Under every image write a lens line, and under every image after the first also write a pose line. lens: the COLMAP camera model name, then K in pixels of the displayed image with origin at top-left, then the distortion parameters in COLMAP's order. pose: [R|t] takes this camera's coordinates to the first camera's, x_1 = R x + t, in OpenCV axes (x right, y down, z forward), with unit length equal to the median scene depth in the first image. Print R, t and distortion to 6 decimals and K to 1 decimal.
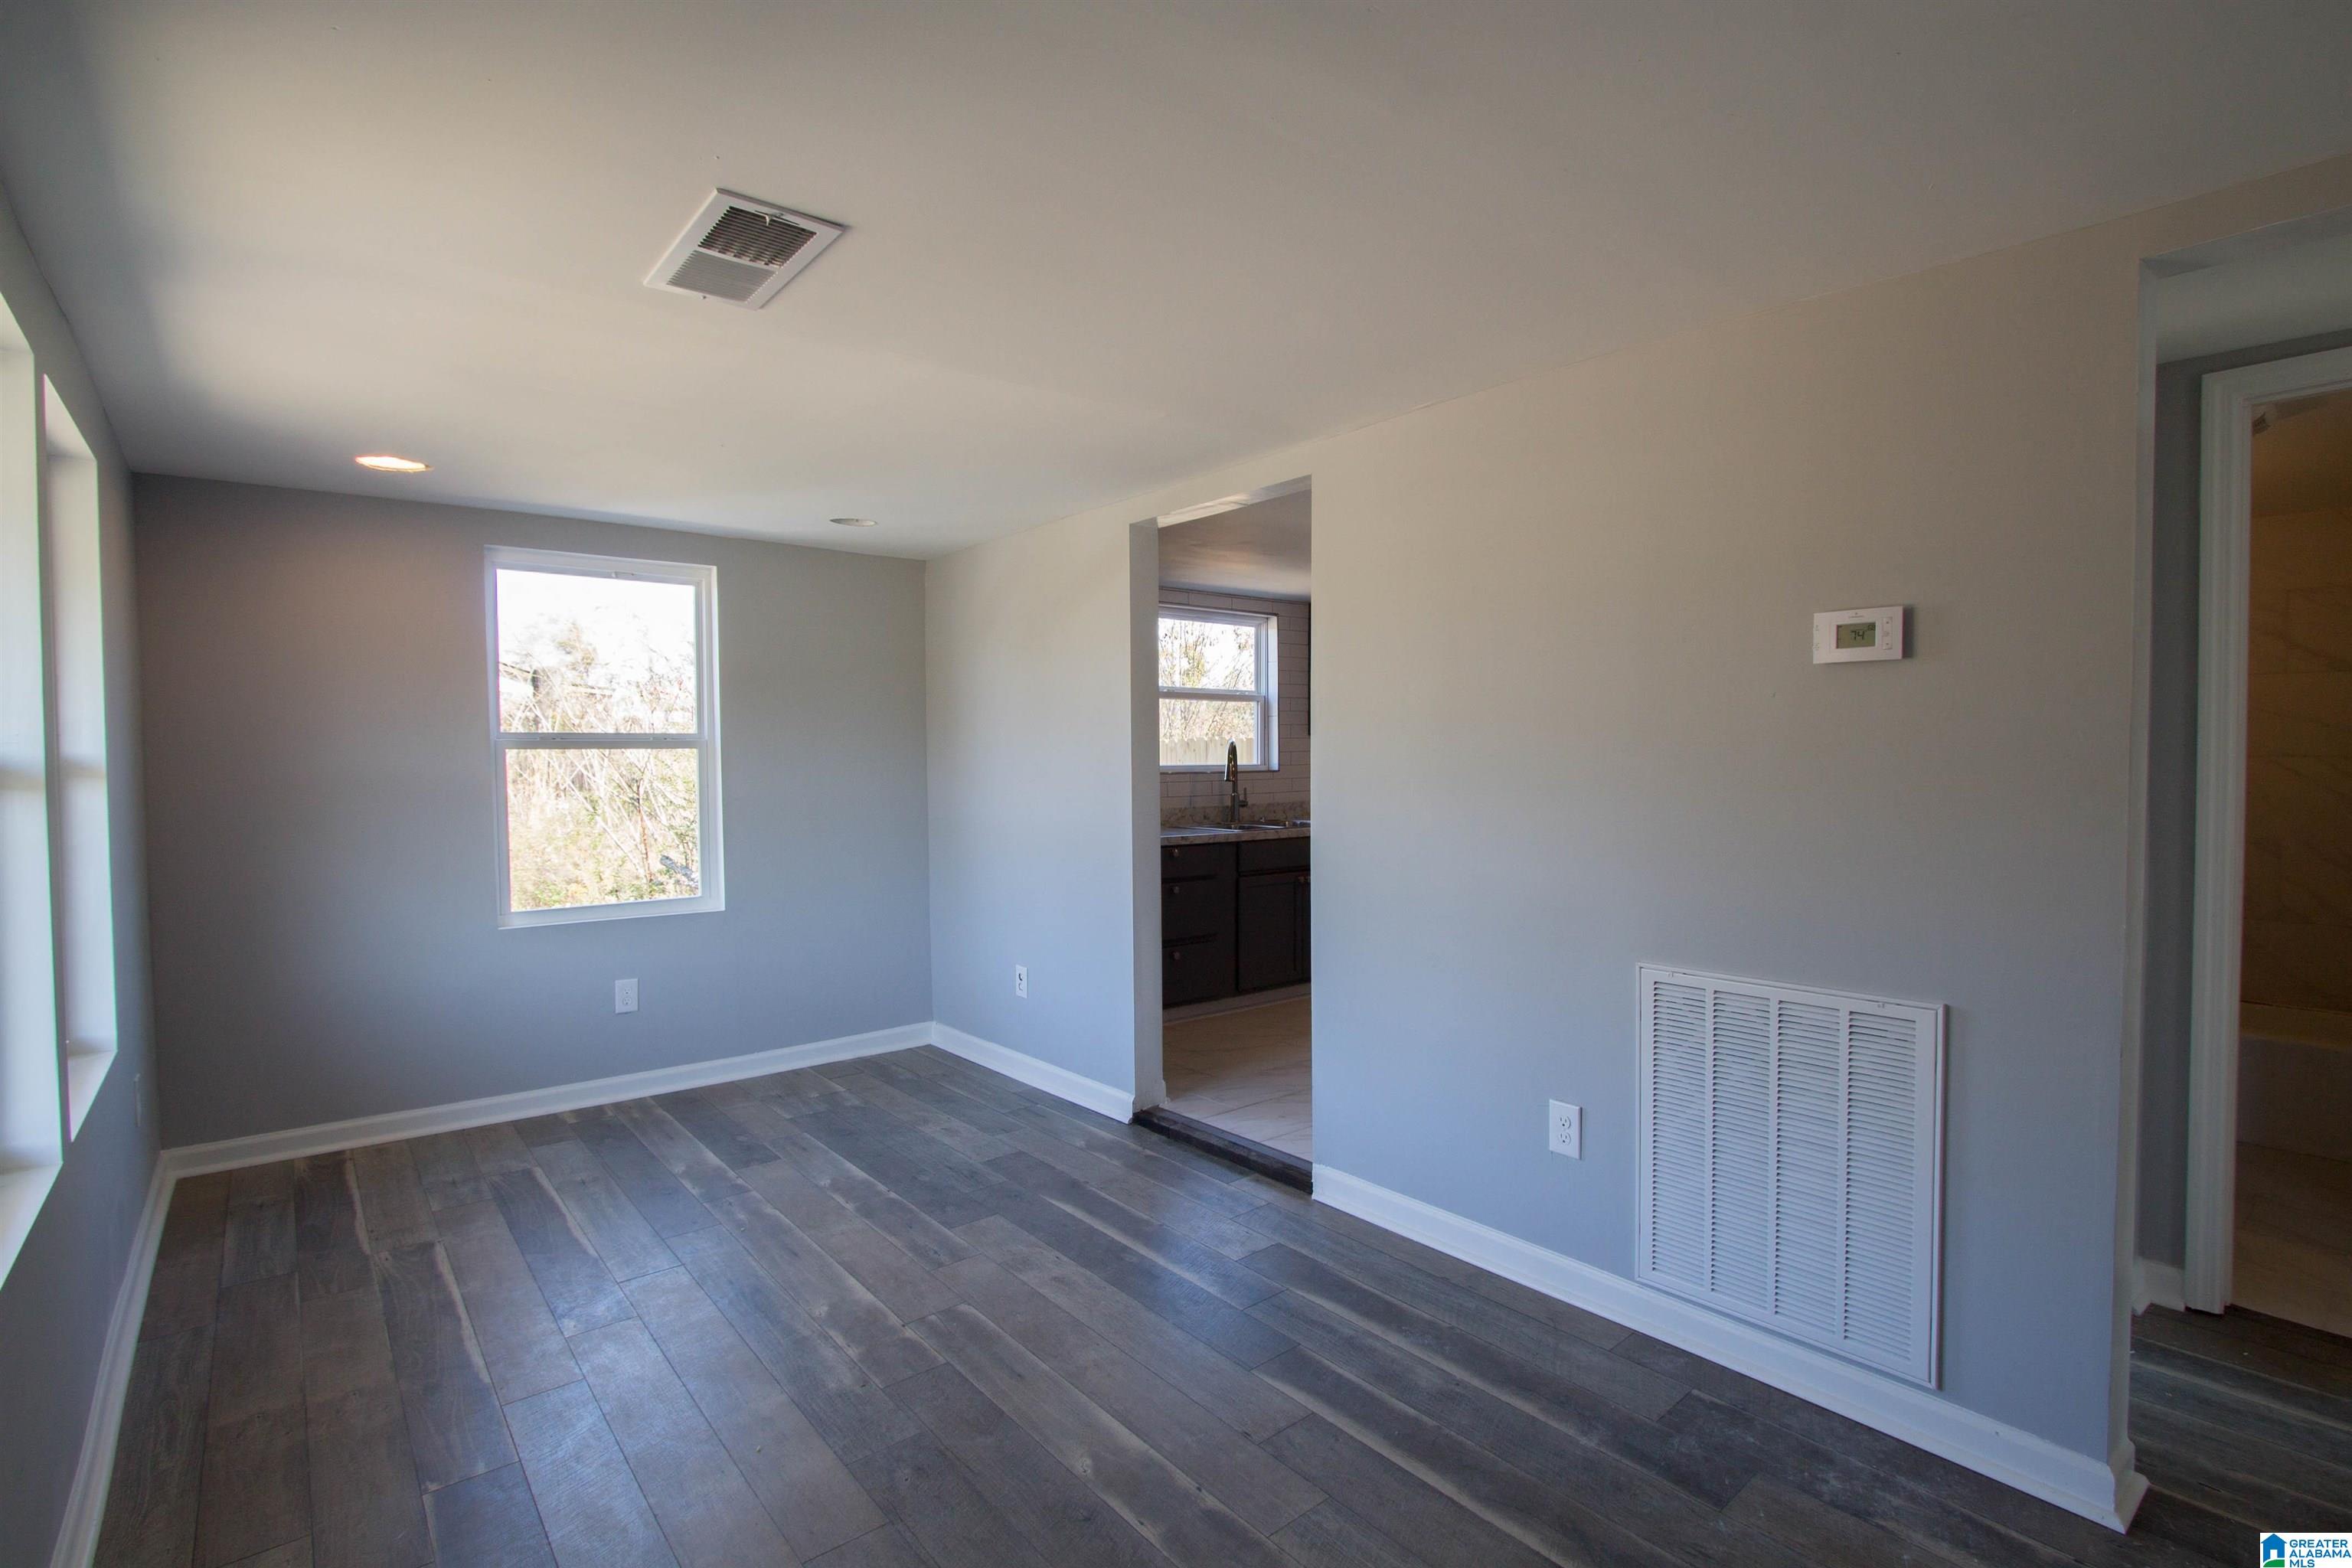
lens RADIAL K [[1110.0, 0, 1181.4], [0, 1110.0, 777.3], [0, 0, 1]] dist [-0.019954, 0.003735]
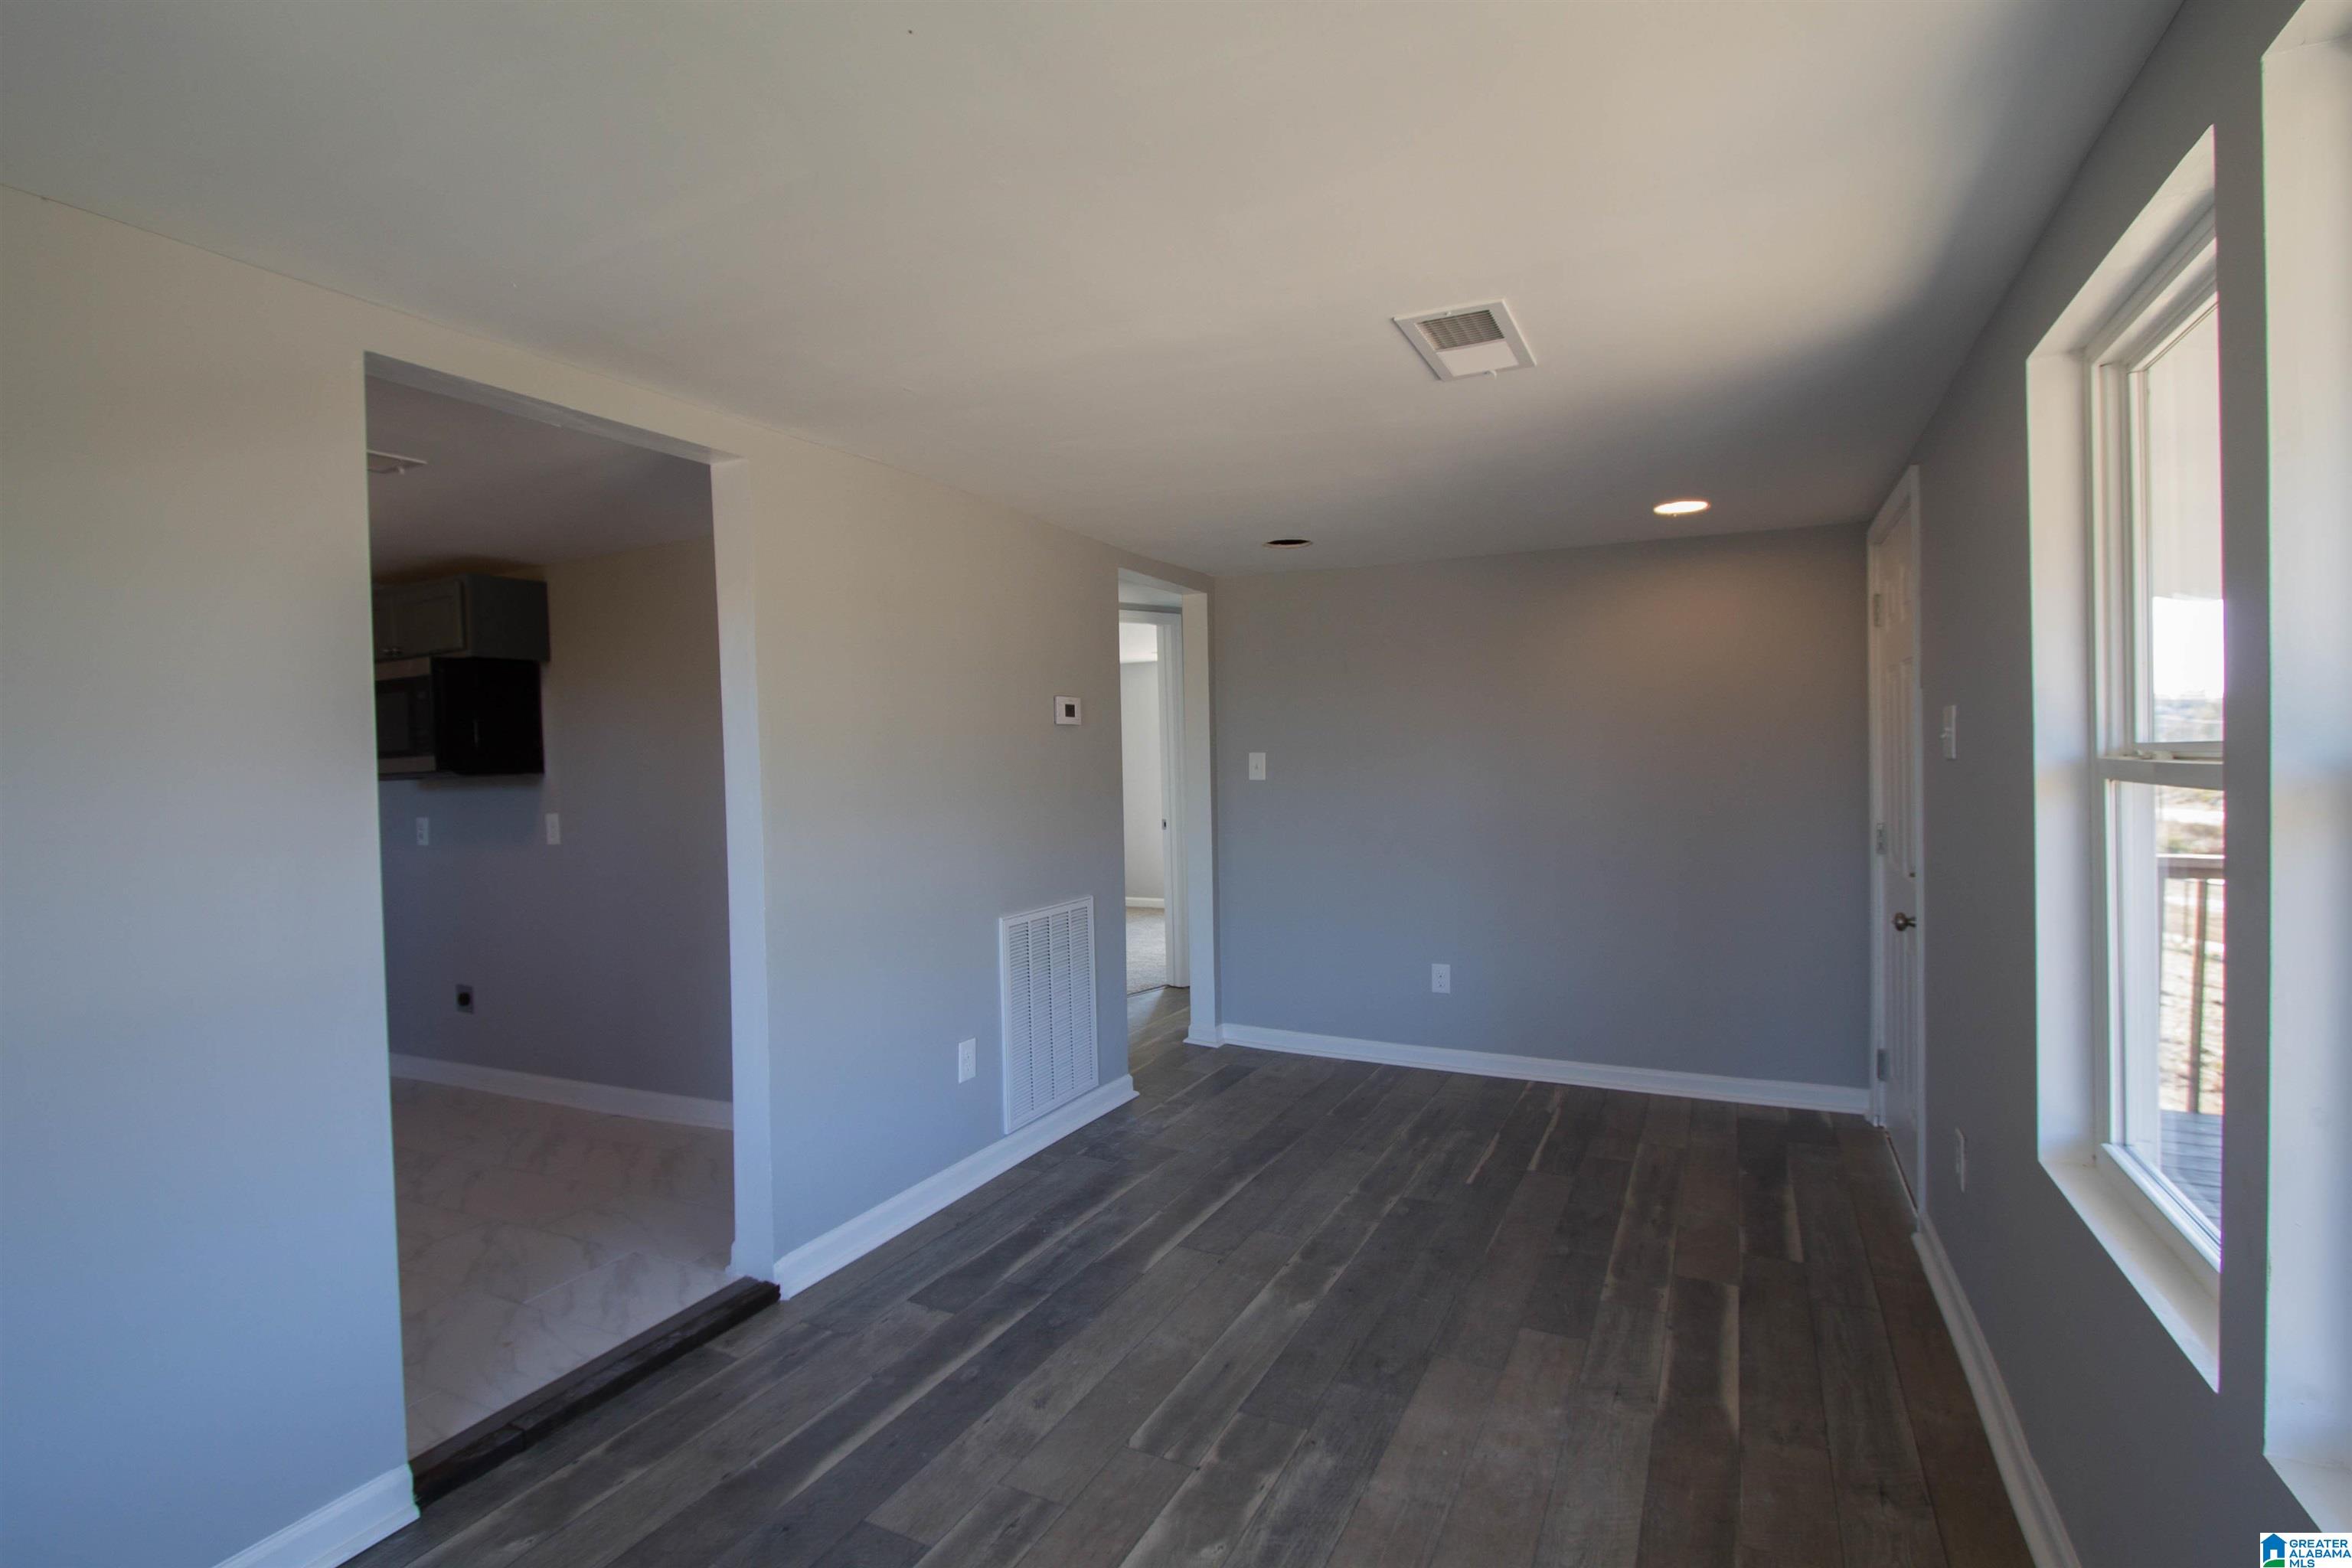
lens RADIAL K [[1110.0, 0, 1189.4], [0, 1110.0, 786.9], [0, 0, 1]] dist [-0.019954, 0.003735]
pose [[-0.408508, -0.006371, 0.912733, -0.685715], [0.048413, 0.998417, 0.028637, -0.024272], [-0.911470, 0.055886, -0.407552, 0.902316]]
